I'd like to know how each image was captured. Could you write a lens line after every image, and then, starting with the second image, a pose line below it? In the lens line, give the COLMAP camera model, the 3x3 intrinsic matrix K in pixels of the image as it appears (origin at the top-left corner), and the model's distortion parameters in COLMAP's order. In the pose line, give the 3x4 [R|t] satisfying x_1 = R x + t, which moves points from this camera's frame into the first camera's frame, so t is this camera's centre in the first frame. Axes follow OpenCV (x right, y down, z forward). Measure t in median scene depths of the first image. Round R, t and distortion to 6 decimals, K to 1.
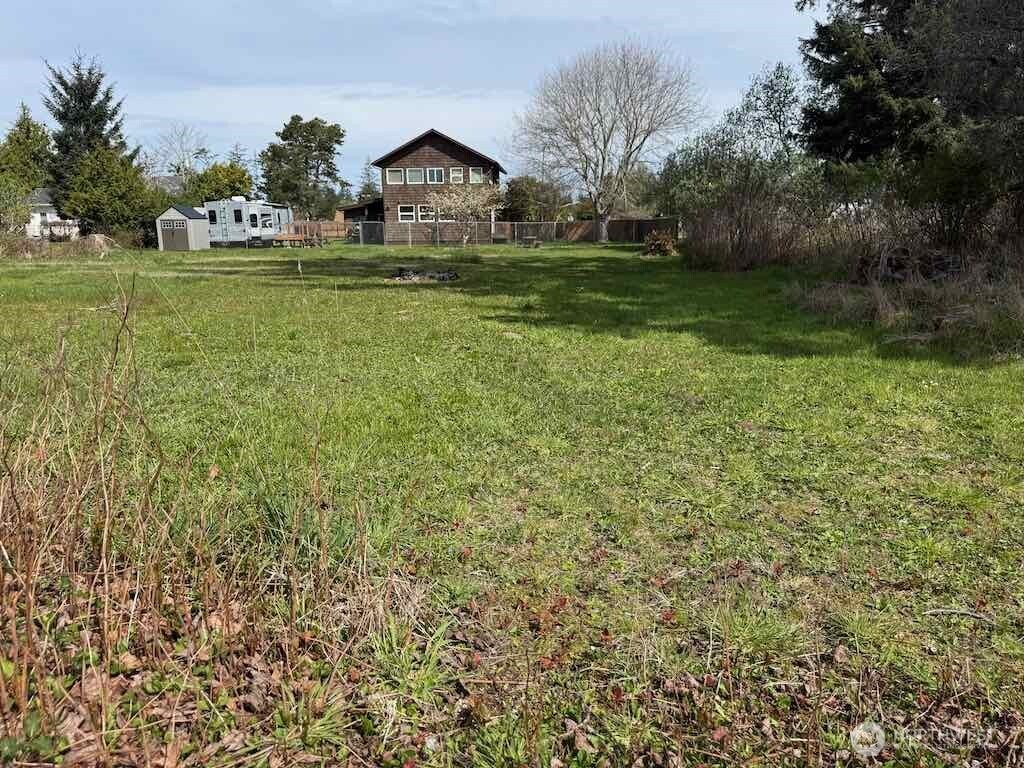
lens RADIAL K [[720.9, 0, 525.2], [0, 720.9, 402.9], [0, 0, 1]] dist [-0.002660, -0.019983]
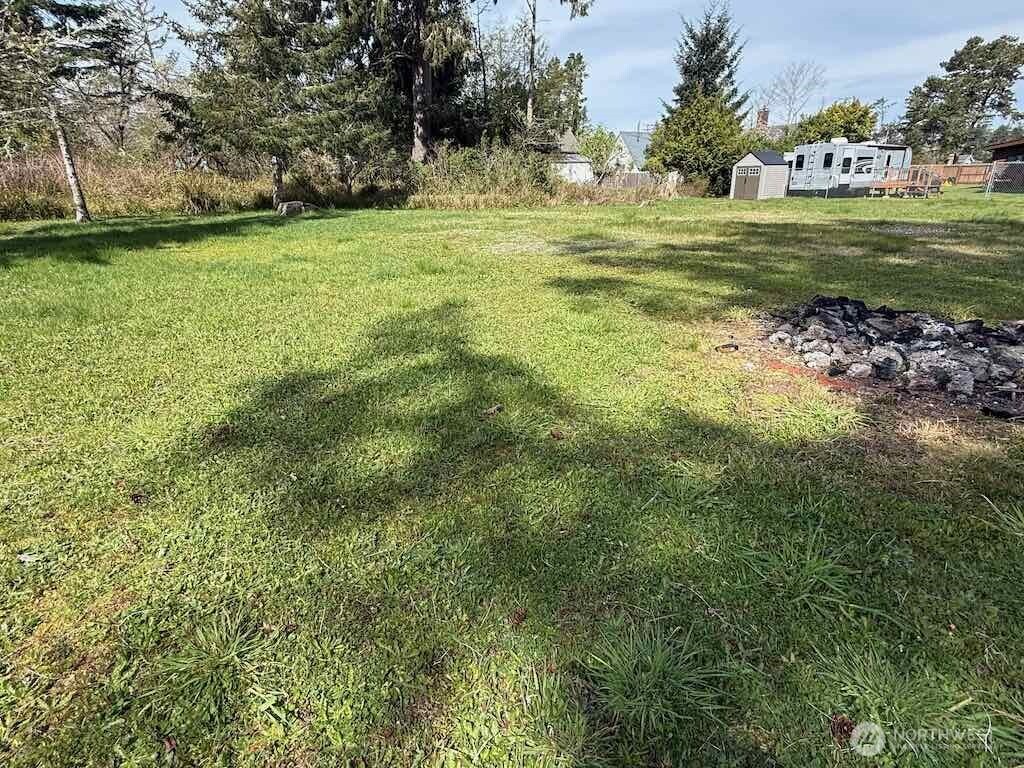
lens RADIAL K [[540.0, 0, 507.6], [0, 540.0, 378.4], [0, 0, 1]] dist [0.002146, -0.000971]
pose [[0.559132, 0.278356, -0.780954, -0.019751], [-0.182767, 0.960164, 0.211377, -0.067879], [0.808682, 0.024545, 0.587733, 0.287139]]
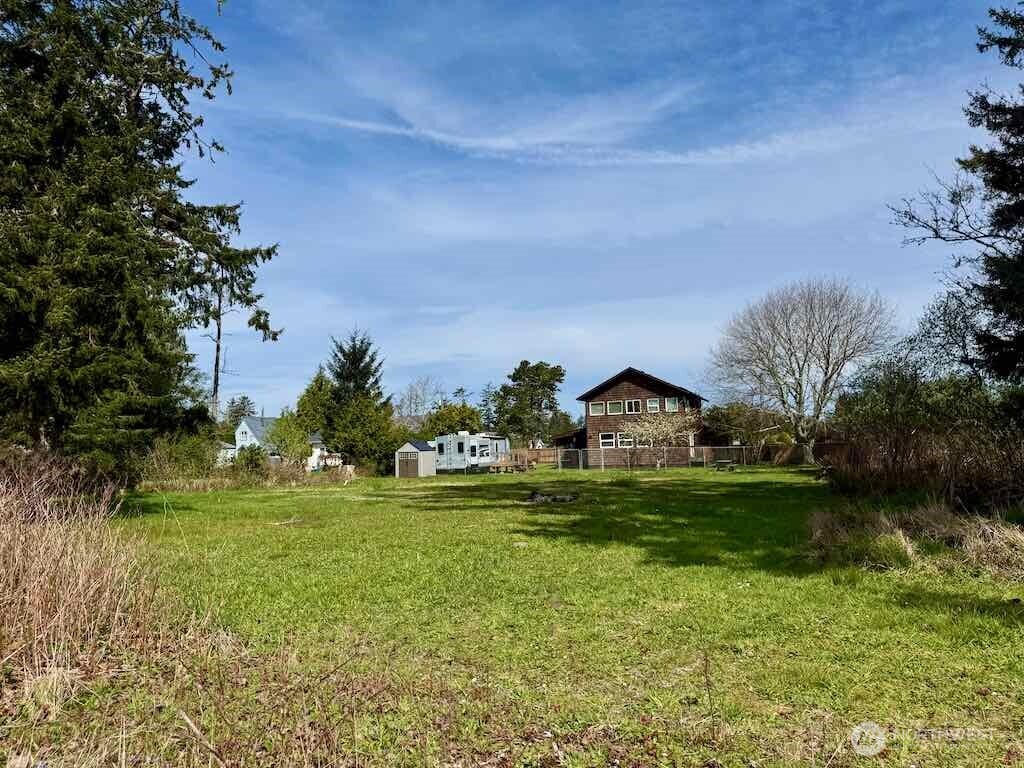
lens RADIAL K [[720.1, 0, 512.0], [0, 720.1, 384.0], [0, 0, 1]] dist [0.086641, -0.127711]
pose [[0.941685, -0.055394, -0.331904, 0.077531], [-0.055323, 0.947447, -0.315092, 0.008884], [0.331915, 0.315080, 0.889133, -0.053188]]
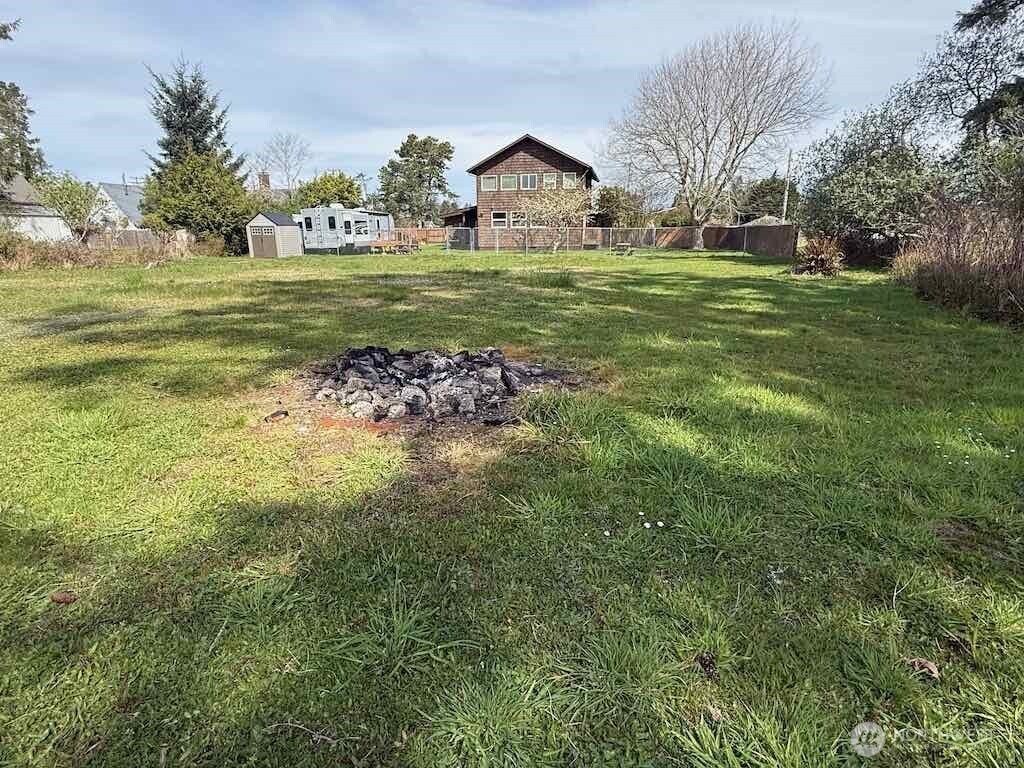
lens RADIAL K [[535.4, 0, 512.0], [0, 535.4, 384.0], [0, 0, 1]] dist [-0.000284, -0.000211]
pose [[0.986494, 0.041519, -0.158448, -0.020682], [-0.036066, 0.998659, 0.037141, -0.070578], [0.159777, -0.030924, 0.986669, 0.292042]]
